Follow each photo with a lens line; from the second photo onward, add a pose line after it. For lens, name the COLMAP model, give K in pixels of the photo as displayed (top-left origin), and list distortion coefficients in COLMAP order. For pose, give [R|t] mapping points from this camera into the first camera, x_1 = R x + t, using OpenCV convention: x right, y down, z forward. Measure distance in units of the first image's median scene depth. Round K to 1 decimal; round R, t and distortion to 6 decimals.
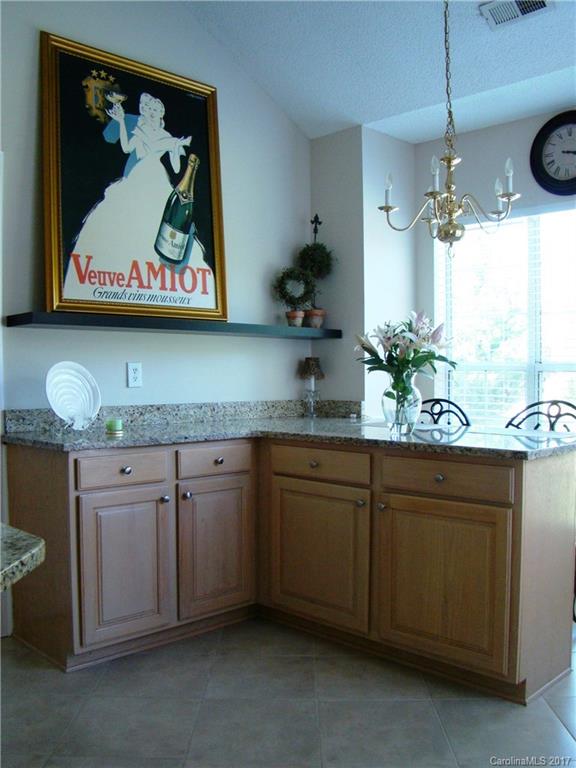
lens RADIAL K [[706.7, 0, 288.0], [0, 706.7, 384.0], [0, 0, 1]] dist [-0.139591, 0.015441]
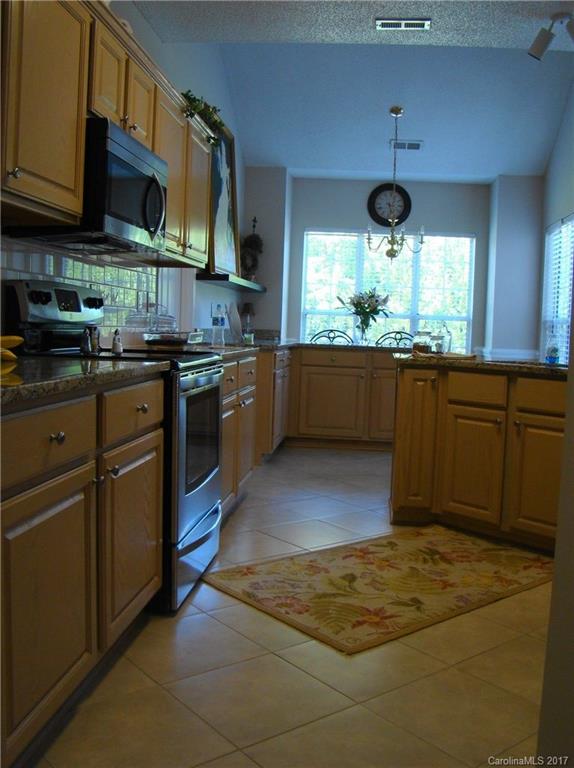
lens RADIAL K [[706.7, 0, 287.0], [0, 706.7, 384.0], [0, 0, 1]] dist [-0.139591, 0.015441]
pose [[0.781116, -0.027575, 0.623776, -1.119833], [-0.028837, 0.996365, 0.080156, 0.019196], [-0.623719, -0.080598, 0.777482, -0.428130]]
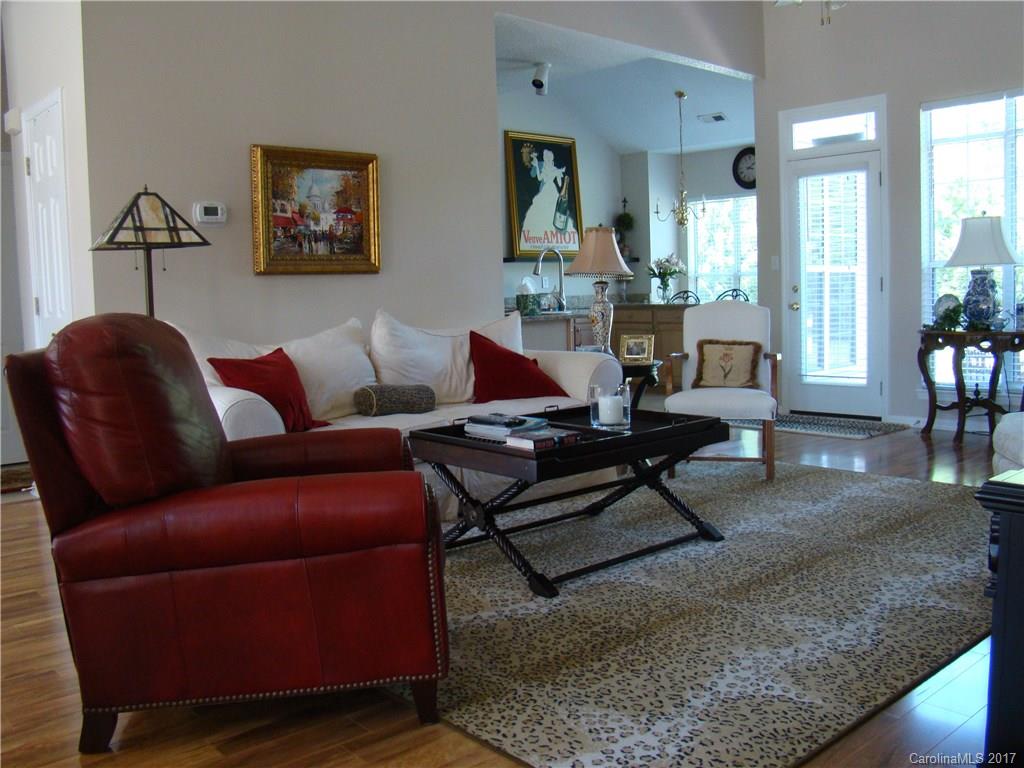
lens RADIAL K [[942.2, 0, 512.0], [0, 942.2, 384.0], [0, 0, 1]] dist [-0.139591, 0.015441]
pose [[0.998418, -0.022219, -0.051650, -0.175324], [0.026689, 0.995805, 0.087526, 0.041809], [0.049488, -0.088766, 0.994822, -1.918615]]
